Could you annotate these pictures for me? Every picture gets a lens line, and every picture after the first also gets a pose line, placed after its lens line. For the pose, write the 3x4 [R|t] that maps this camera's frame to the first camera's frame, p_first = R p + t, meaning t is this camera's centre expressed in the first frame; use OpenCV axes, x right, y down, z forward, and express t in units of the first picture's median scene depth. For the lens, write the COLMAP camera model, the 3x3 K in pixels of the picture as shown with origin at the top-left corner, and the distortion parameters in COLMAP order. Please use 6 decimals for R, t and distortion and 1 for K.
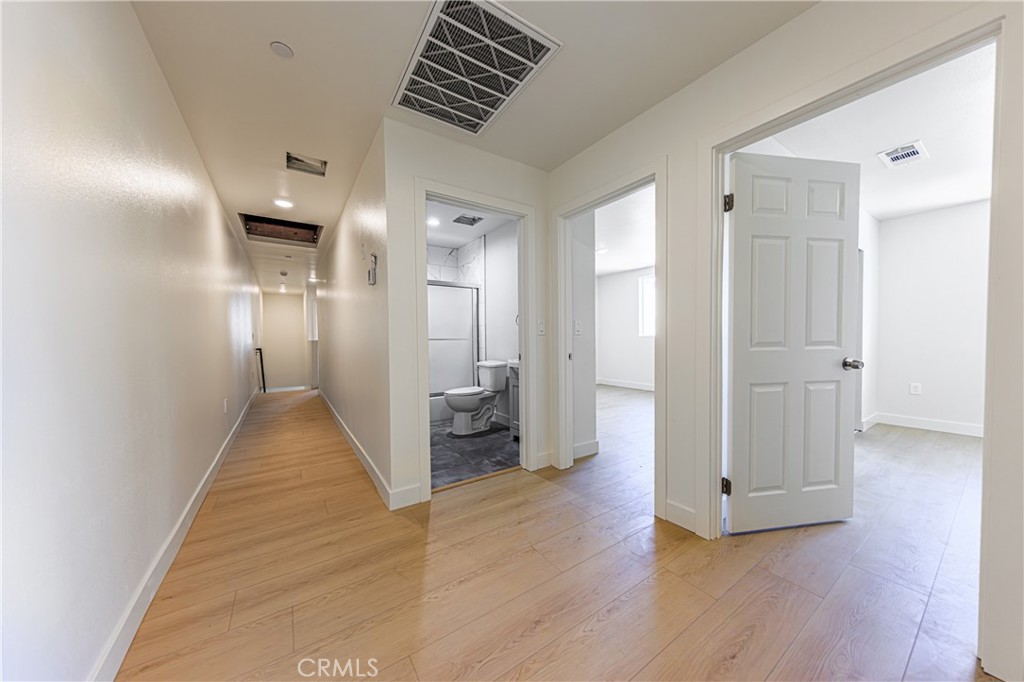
lens RADIAL K [[332.9, 0, 511.8], [0, 332.9, 340.0], [0, 0, 1]] dist [-0.000229, -0.000051]
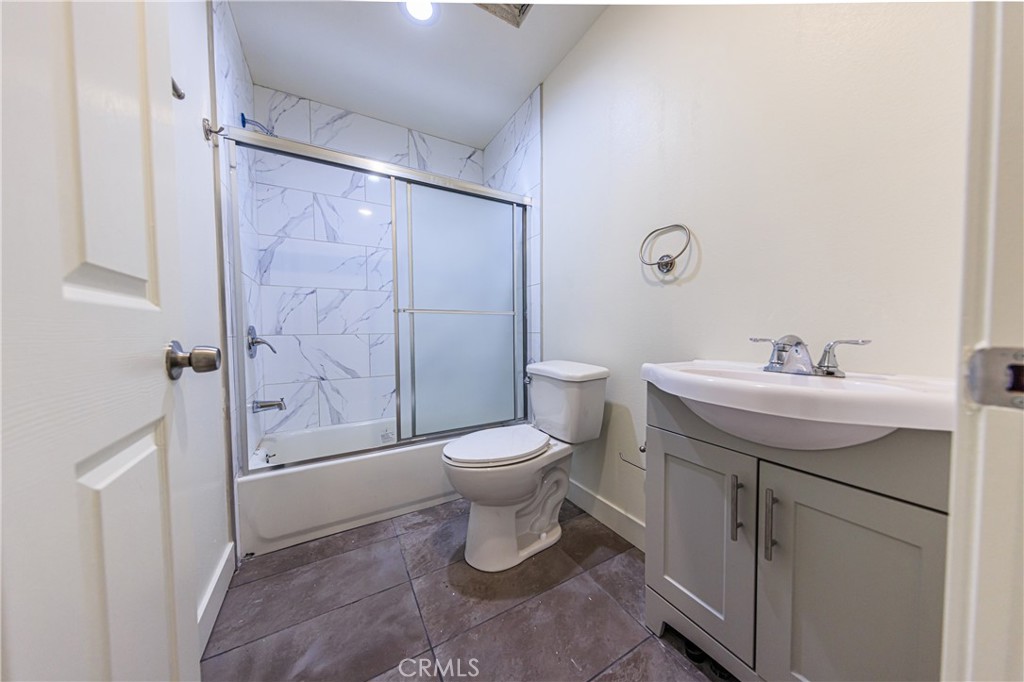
lens RADIAL K [[332.9, 0, 516.7], [0, 332.9, 339.9], [0, 0, 1]] dist [-0.000229, -0.000051]
pose [[0.997560, 0.005432, -0.069597, -0.084213], [-0.004031, 0.999787, 0.020251, 0.024203], [0.069692, -0.019921, 0.997370, 0.556807]]
